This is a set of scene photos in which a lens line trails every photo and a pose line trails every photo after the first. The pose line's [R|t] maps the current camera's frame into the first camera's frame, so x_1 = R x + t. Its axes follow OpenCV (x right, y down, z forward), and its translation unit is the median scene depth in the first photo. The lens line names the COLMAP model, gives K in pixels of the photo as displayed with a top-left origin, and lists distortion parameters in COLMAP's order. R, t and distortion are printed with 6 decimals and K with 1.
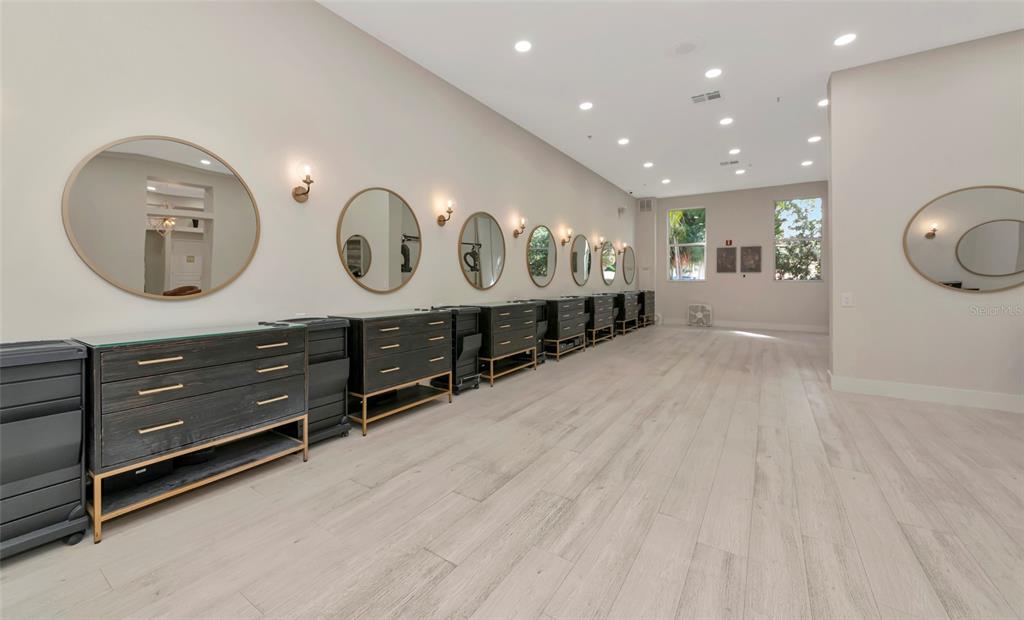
lens RADIAL K [[404.6, 0, 510.4], [0, 404.6, 284.5], [0, 0, 1]] dist [0.002218, -0.001265]
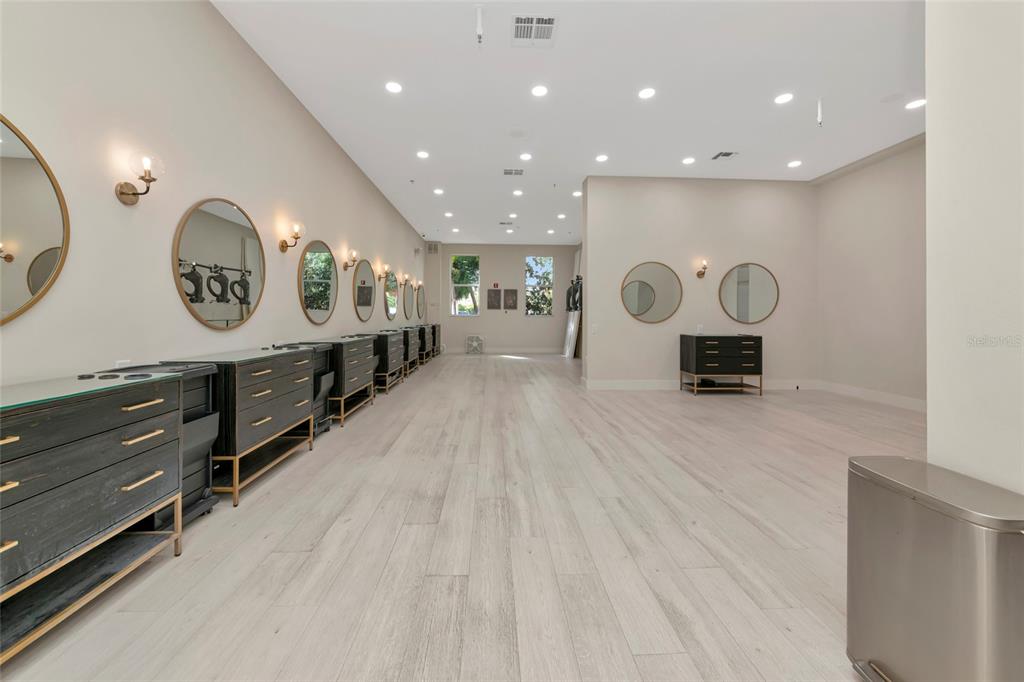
lens RADIAL K [[379.1, 0, 519.9], [0, 379.1, 316.1], [0, 0, 1]] dist [0.001503, -0.000456]
pose [[0.801954, 0.002403, 0.597381, -0.361170], [0.002041, 0.999975, -0.006761, -0.000121], [-0.597383, 0.006641, 0.801929, 0.049384]]
